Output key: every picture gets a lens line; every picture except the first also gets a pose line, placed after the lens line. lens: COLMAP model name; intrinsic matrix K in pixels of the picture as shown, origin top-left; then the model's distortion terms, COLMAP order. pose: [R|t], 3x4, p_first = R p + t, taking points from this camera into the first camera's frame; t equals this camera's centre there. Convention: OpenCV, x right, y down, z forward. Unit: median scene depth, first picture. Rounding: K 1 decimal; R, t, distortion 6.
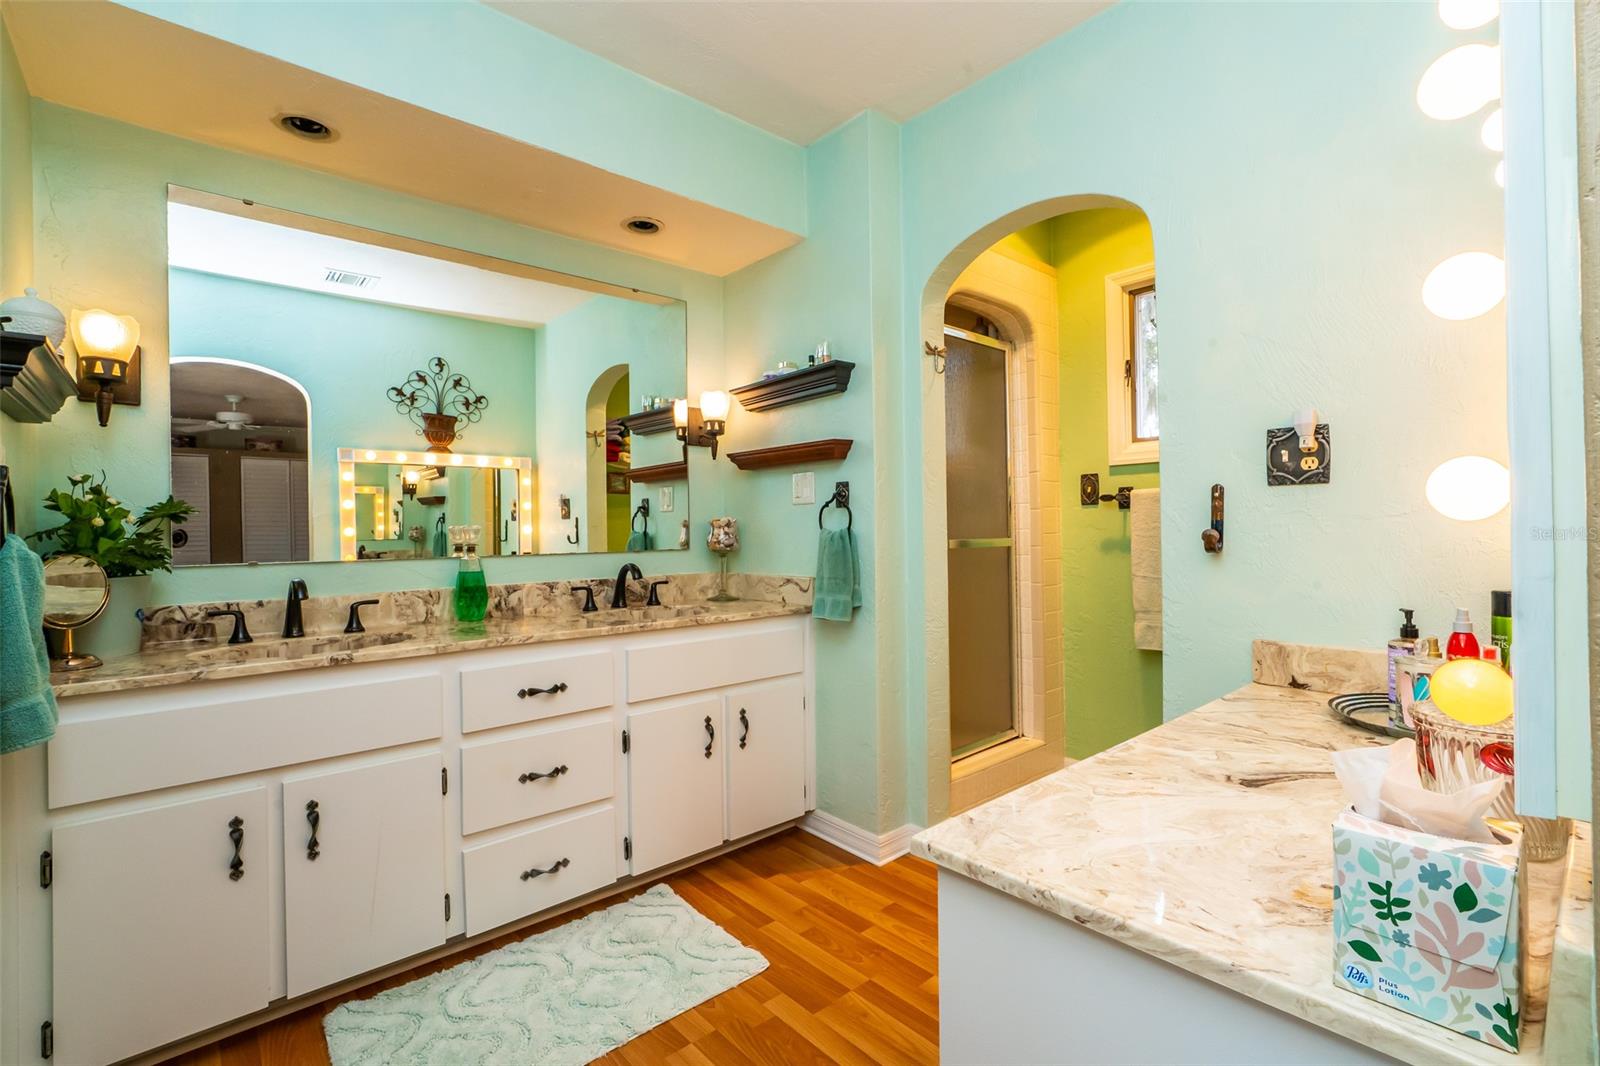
lens RADIAL K [[721.4, 0, 805.5], [0, 721.4, 531.9], [0, 0, 1]] dist [-0.017889, 0.007765]
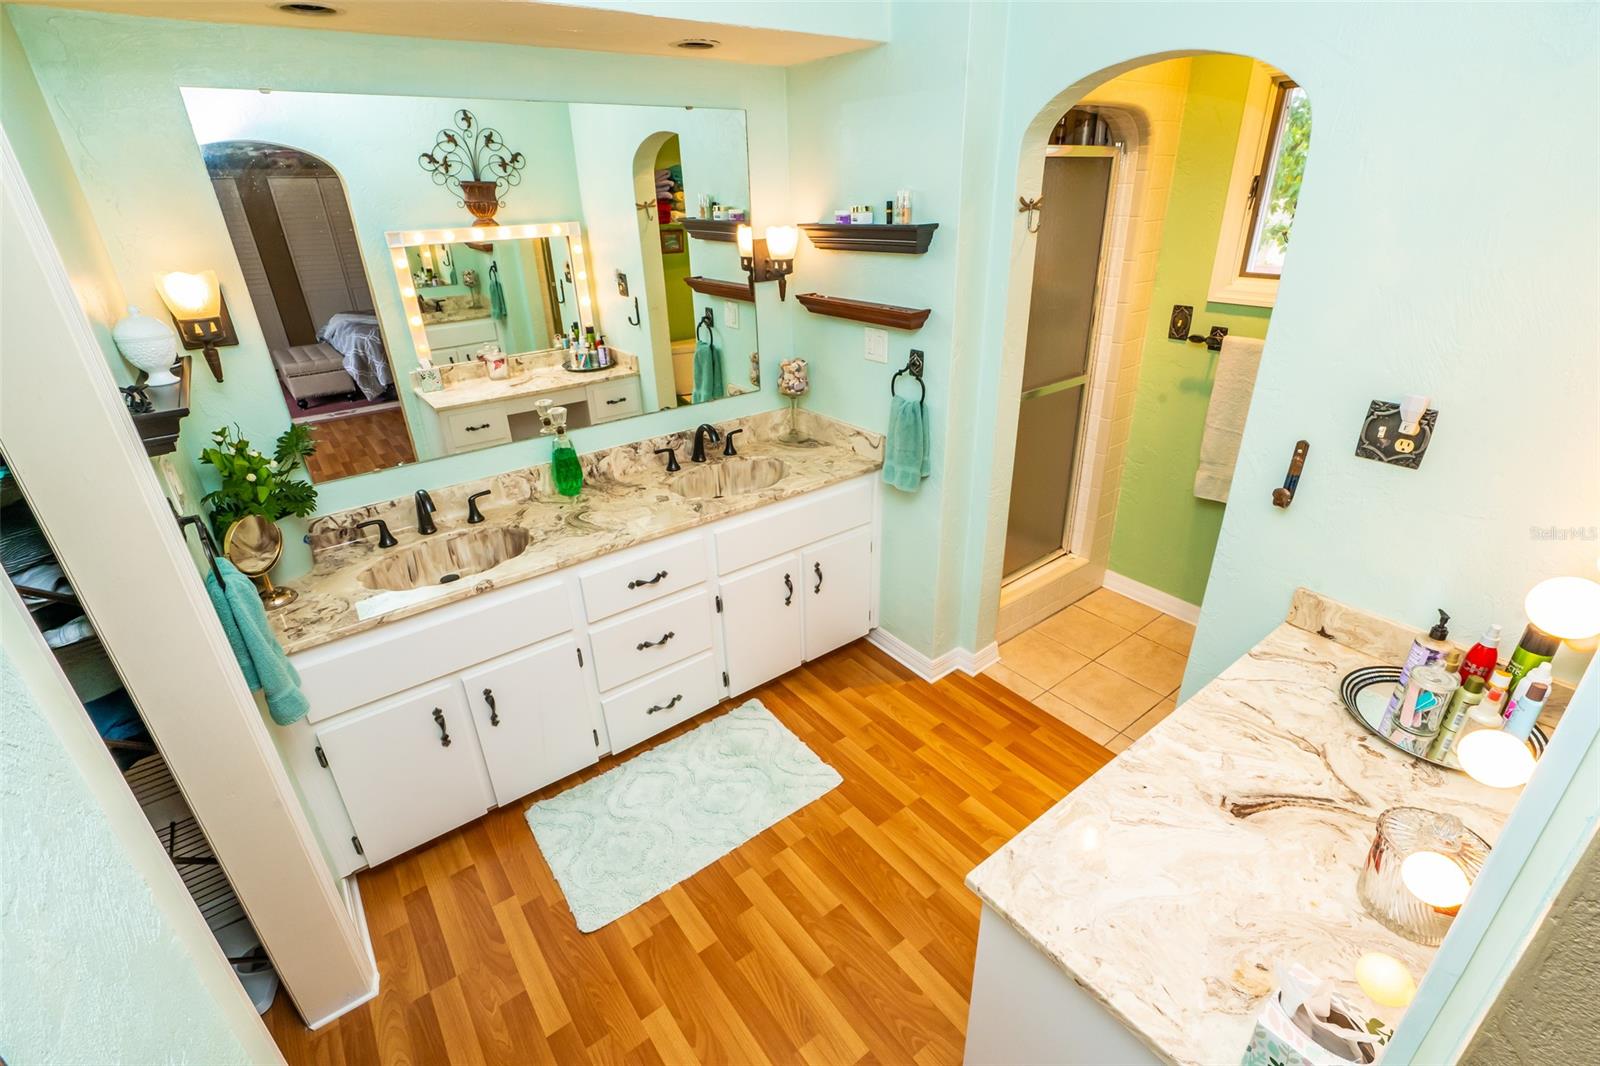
lens RADIAL K [[721.4, 0, 805.5], [0, 721.4, 531.9], [0, 0, 1]] dist [-0.017889, 0.007765]
pose [[0.997417, 0.020590, -0.068814, -0.030306], [0.010940, 0.903309, 0.428851, -0.294768], [0.070990, -0.428496, 0.900750, 0.008089]]
